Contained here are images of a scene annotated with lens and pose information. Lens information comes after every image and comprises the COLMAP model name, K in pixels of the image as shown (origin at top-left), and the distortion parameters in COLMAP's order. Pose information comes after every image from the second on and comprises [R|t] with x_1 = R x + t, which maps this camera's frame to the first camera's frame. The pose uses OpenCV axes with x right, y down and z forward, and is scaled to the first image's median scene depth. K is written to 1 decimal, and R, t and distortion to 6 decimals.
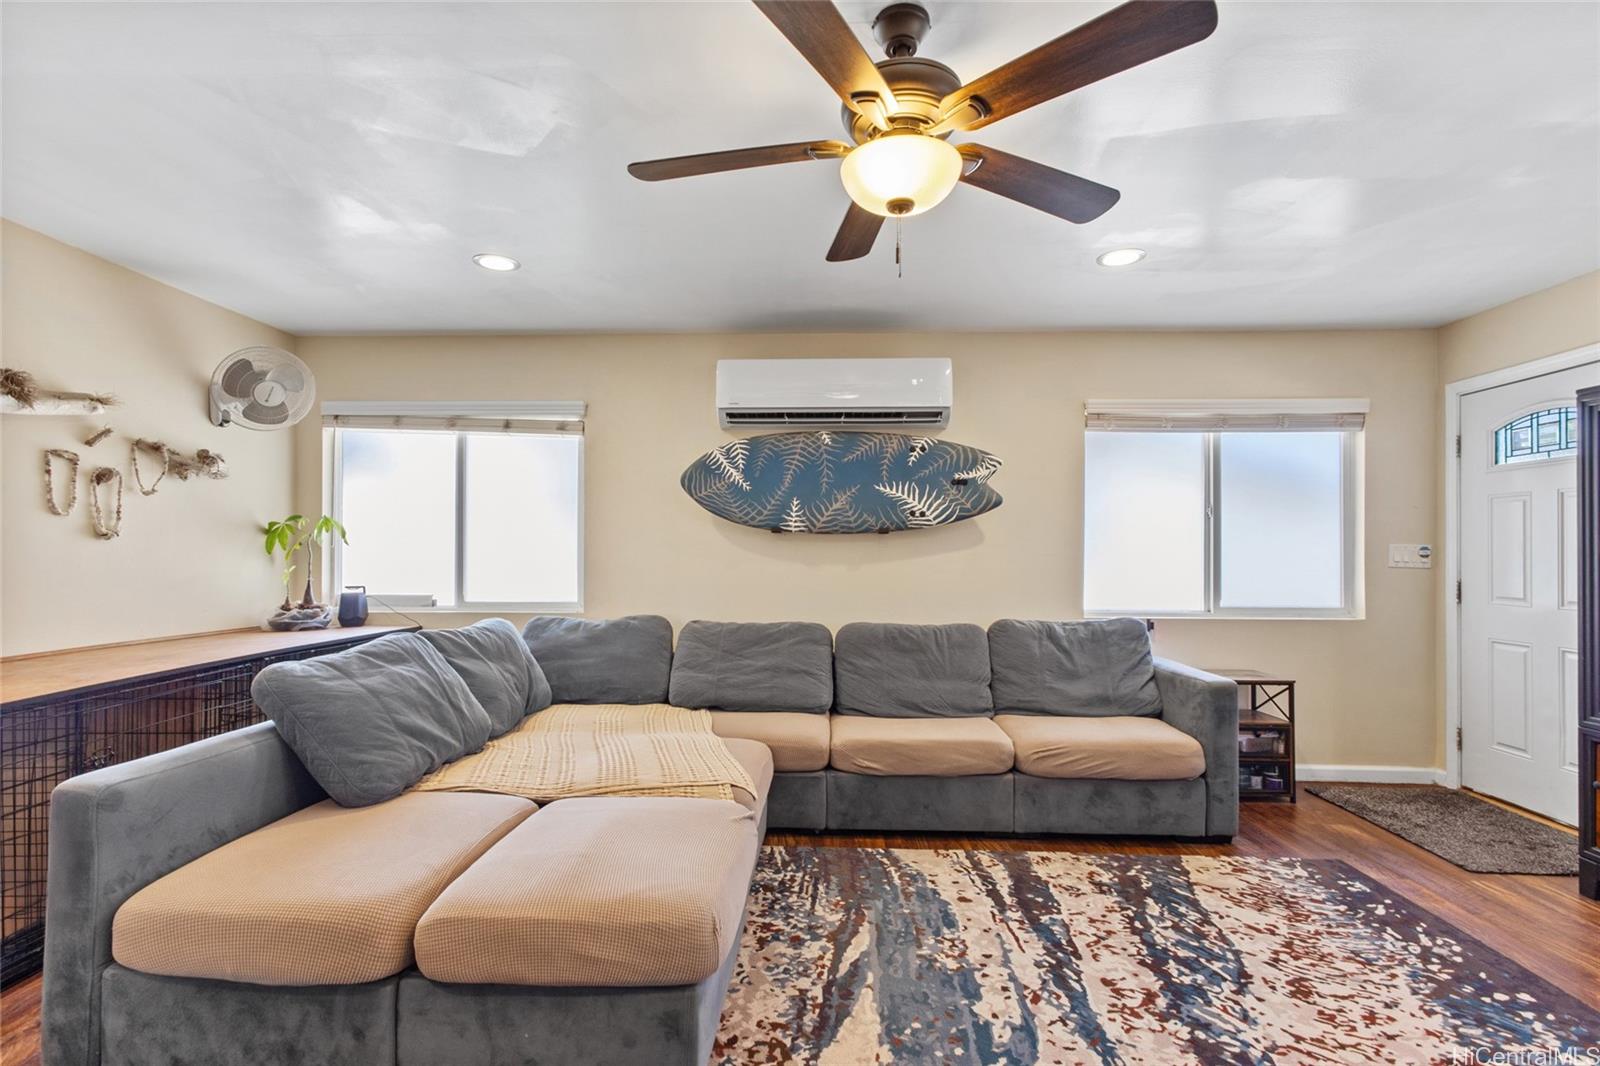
lens RADIAL K [[751.6, 0, 788.1], [0, 751.6, 547.3], [0, 0, 1]] dist [0.004800, 0.001211]
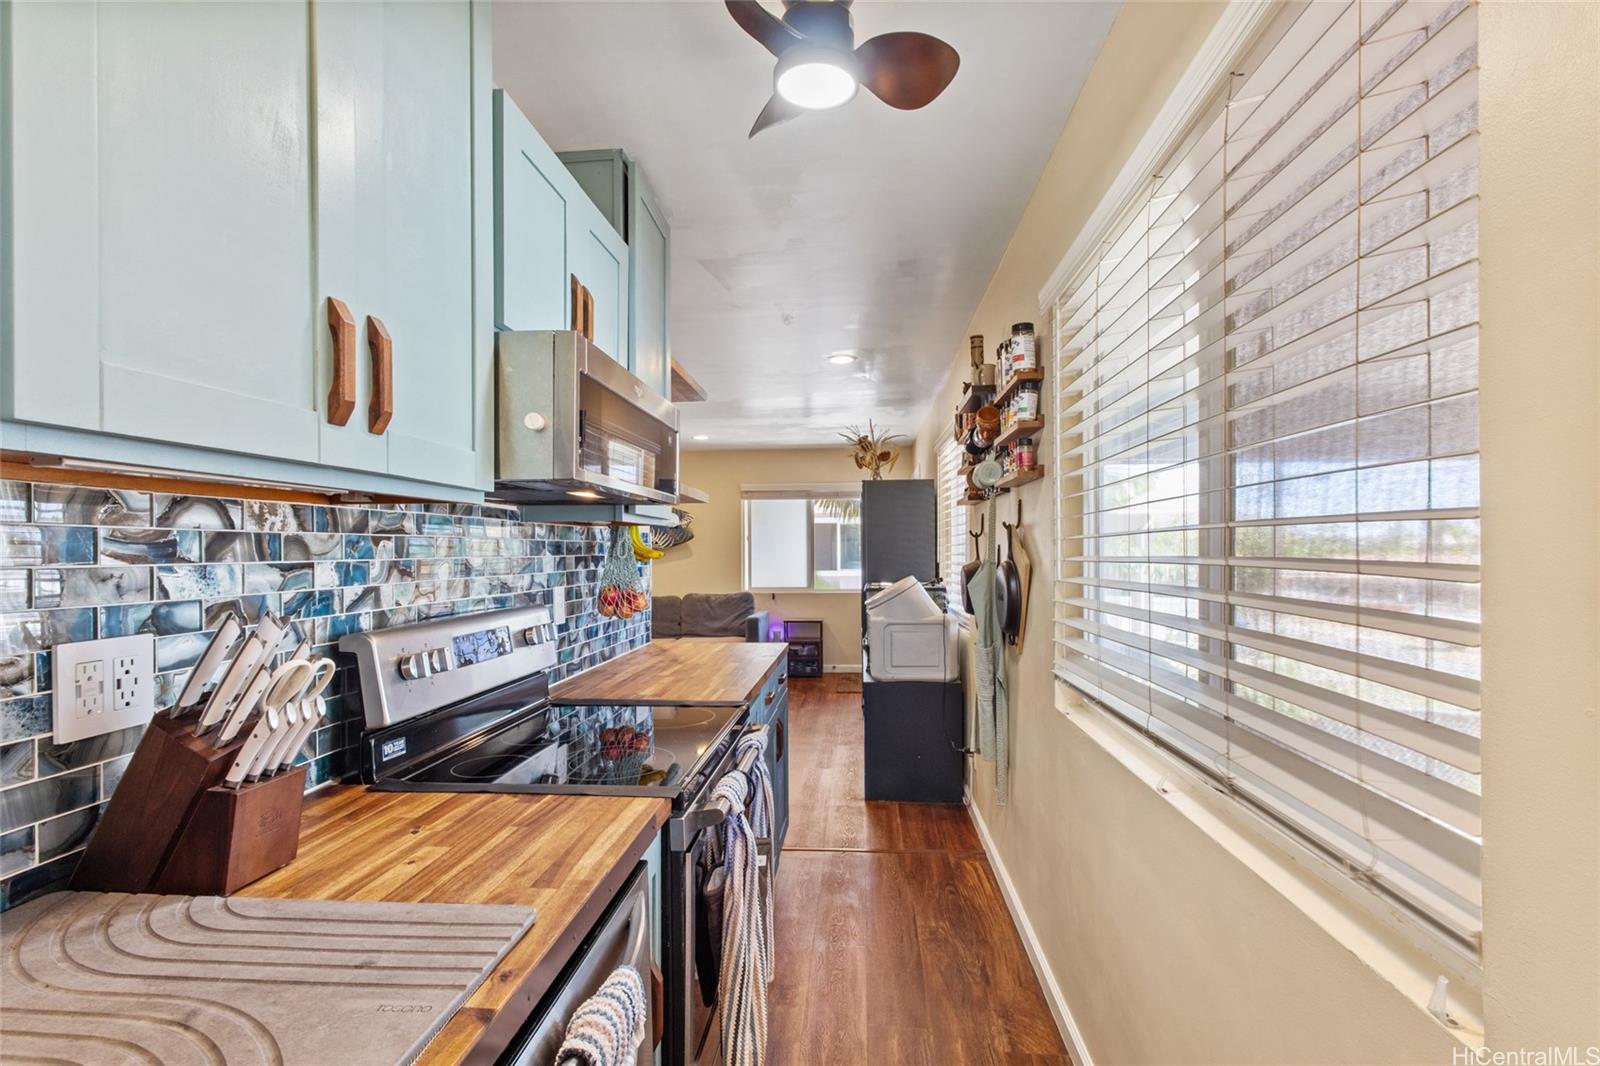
lens RADIAL K [[751.6, 0, 802.4], [0, 751.6, 546.9], [0, 0, 1]] dist [0.004800, 0.001211]
pose [[0.998921, -0.012849, -0.044621, 0.967586], [0.012713, 0.999914, -0.003338, -0.030413], [0.044660, 0.002767, 0.998998, -1.489526]]
